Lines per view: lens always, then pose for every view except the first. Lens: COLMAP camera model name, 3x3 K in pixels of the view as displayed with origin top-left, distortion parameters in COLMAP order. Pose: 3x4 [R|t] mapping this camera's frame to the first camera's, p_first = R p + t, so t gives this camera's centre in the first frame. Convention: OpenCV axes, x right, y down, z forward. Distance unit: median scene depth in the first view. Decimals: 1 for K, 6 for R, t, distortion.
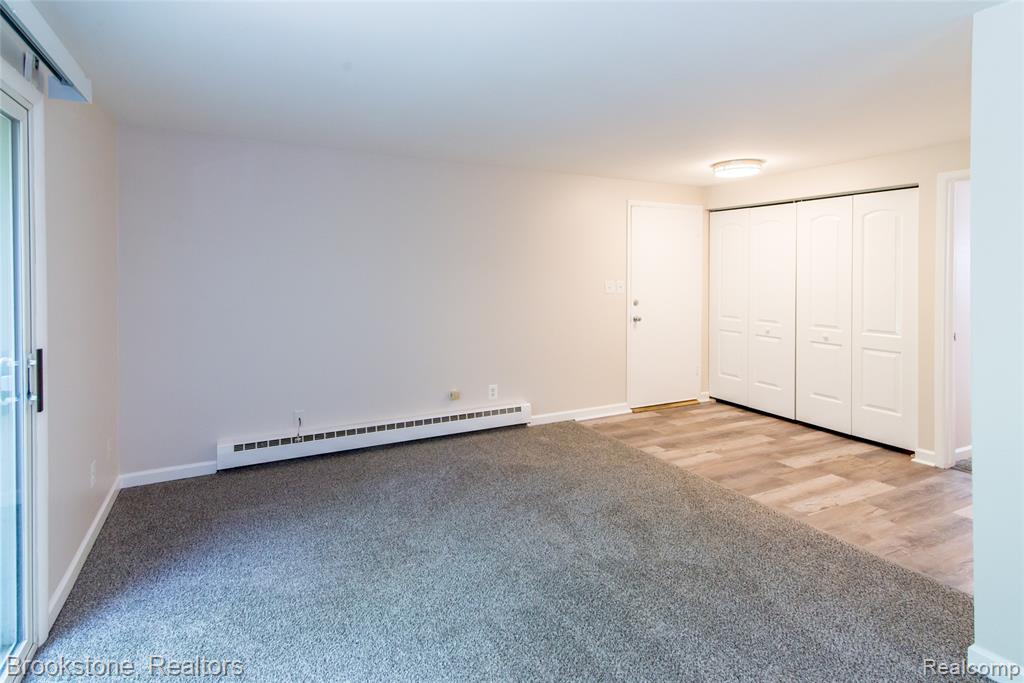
lens RADIAL K [[492.4, 0, 453.7], [0, 492.4, 279.5], [0, 0, 1]] dist [0.010201, -0.000134]
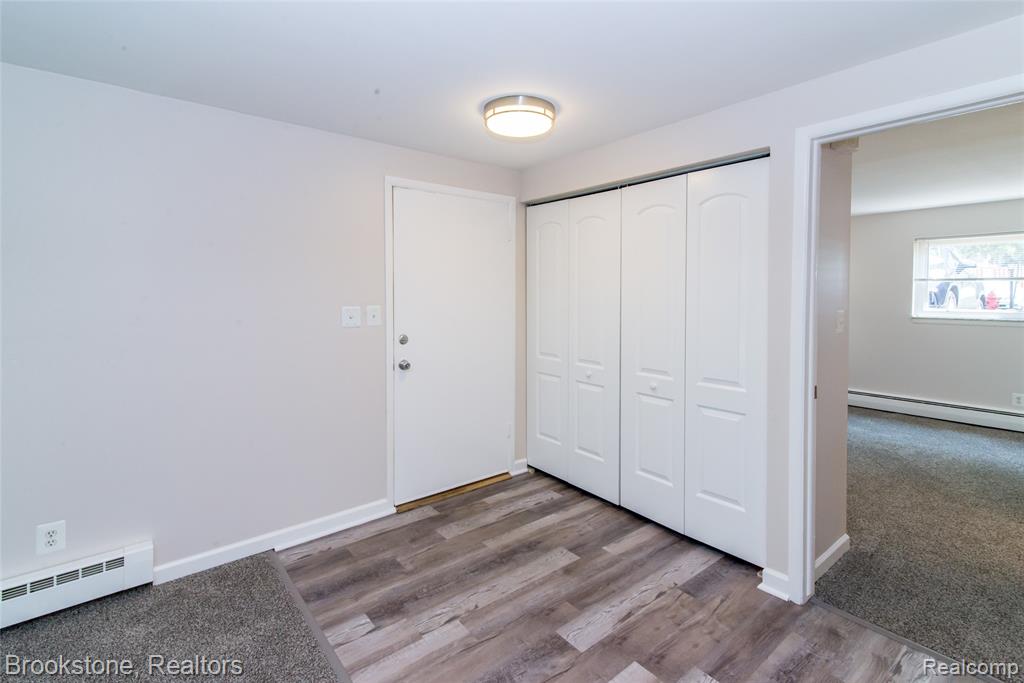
lens RADIAL K [[473.4, 0, 510.3], [0, 473.4, 311.0], [0, 0, 1]] dist [0.013686, -0.000738]
pose [[0.967733, -0.012723, 0.251656, 0.399749], [0.007321, 0.999723, 0.022390, -0.003181], [-0.251871, -0.019825, 0.967558, 0.426051]]
